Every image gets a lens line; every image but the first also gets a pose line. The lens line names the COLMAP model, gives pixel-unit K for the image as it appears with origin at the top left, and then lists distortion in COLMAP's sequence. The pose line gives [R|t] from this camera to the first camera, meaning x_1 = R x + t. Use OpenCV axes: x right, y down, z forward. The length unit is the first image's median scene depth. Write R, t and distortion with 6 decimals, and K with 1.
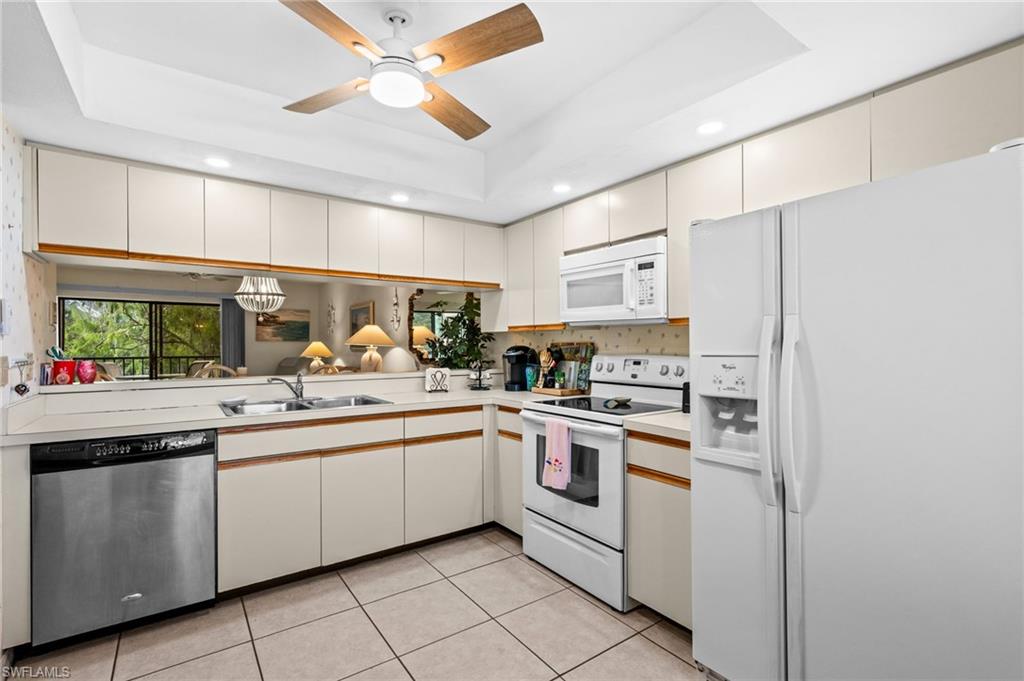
lens RADIAL K [[472.7, 0, 507.6], [0, 472.7, 345.0], [0, 0, 1]] dist [0.005272, -0.000645]
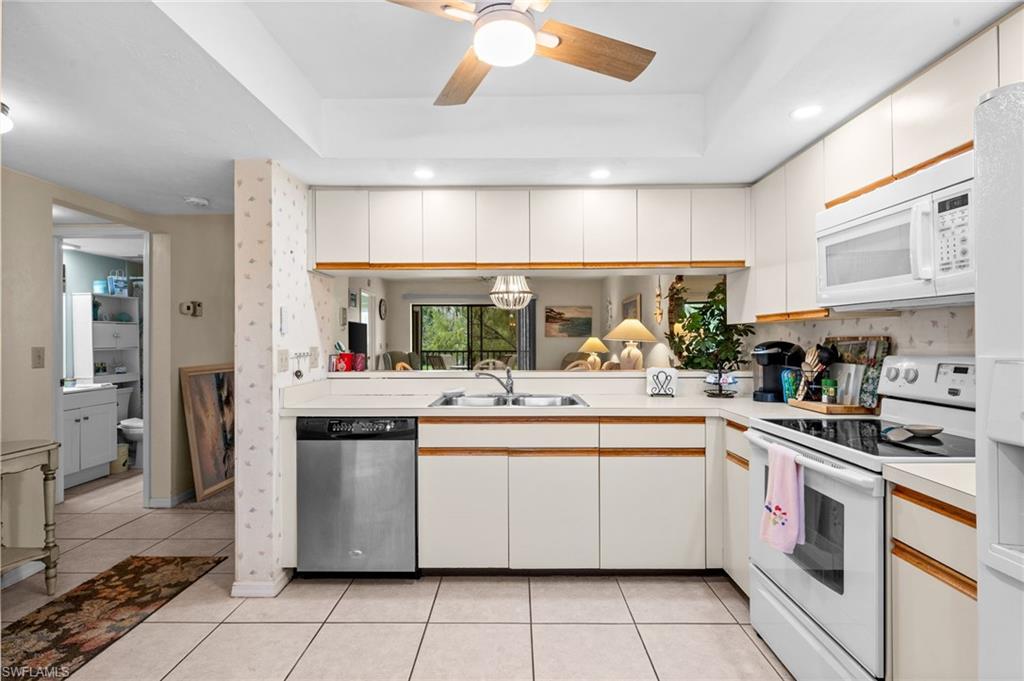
lens RADIAL K [[488.1, 0, 510.3], [0, 488.1, 341.0], [0, 0, 1]] dist [-0.000010, 0.002033]
pose [[0.810810, -0.000687, -0.585309, 0.177361], [0.001230, 0.999999, 0.000531, 0.000436], [0.585308, -0.001150, 0.810810, 0.171682]]
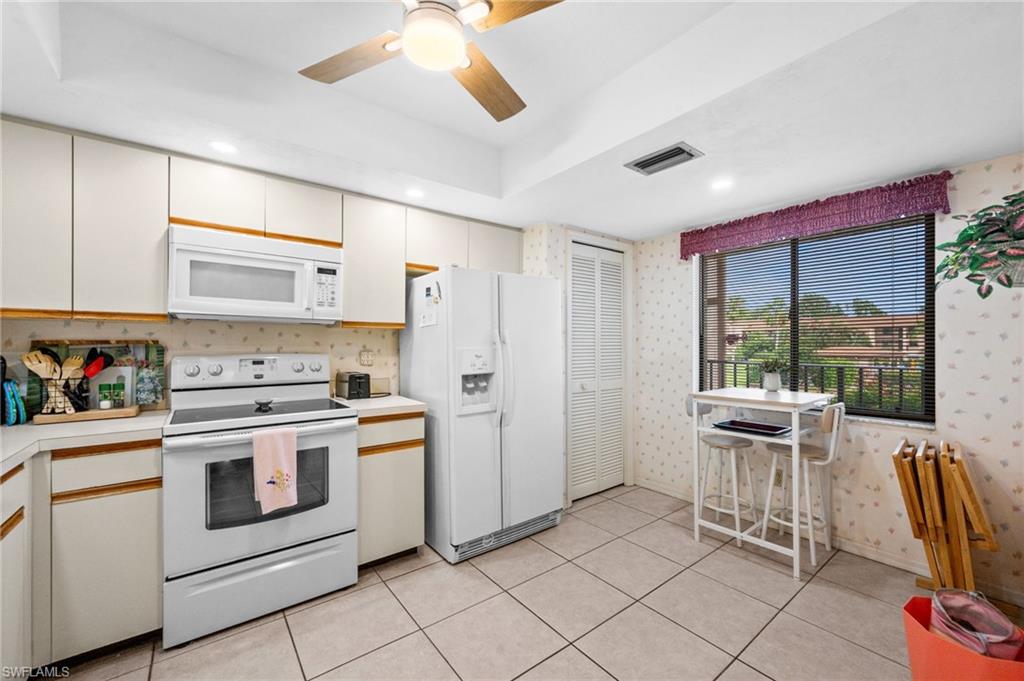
lens RADIAL K [[411.8, 0, 511.7], [0, 411.8, 342.8], [0, 0, 1]] dist [-0.001326, 0.000355]
pose [[-0.041667, 0.003972, 0.999124, -0.588895], [0.000097, 0.999992, -0.003971, 0.001603], [-0.999132, -0.000068, -0.041667, 0.534949]]
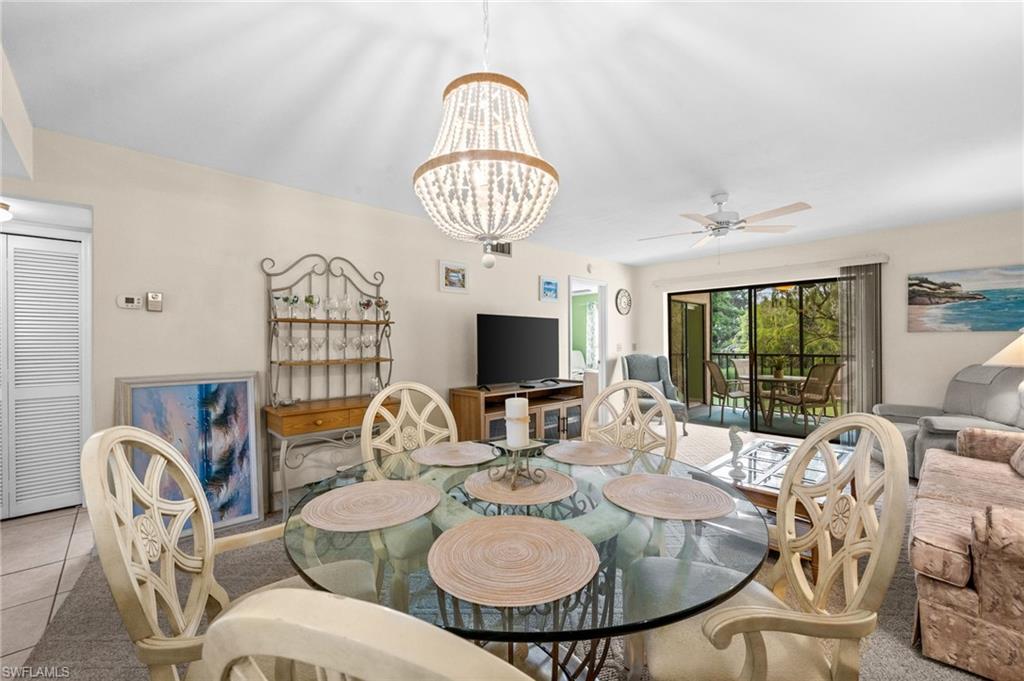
lens RADIAL K [[411.8, 0, 508.8], [0, 411.8, 343.8], [0, 0, 1]] dist [-0.001326, 0.000355]
pose [[0.149637, 0.002592, -0.988738, -0.358203], [0.006260, 0.999974, 0.003569, 0.002865], [0.988721, -0.006724, 0.149617, 1.455320]]
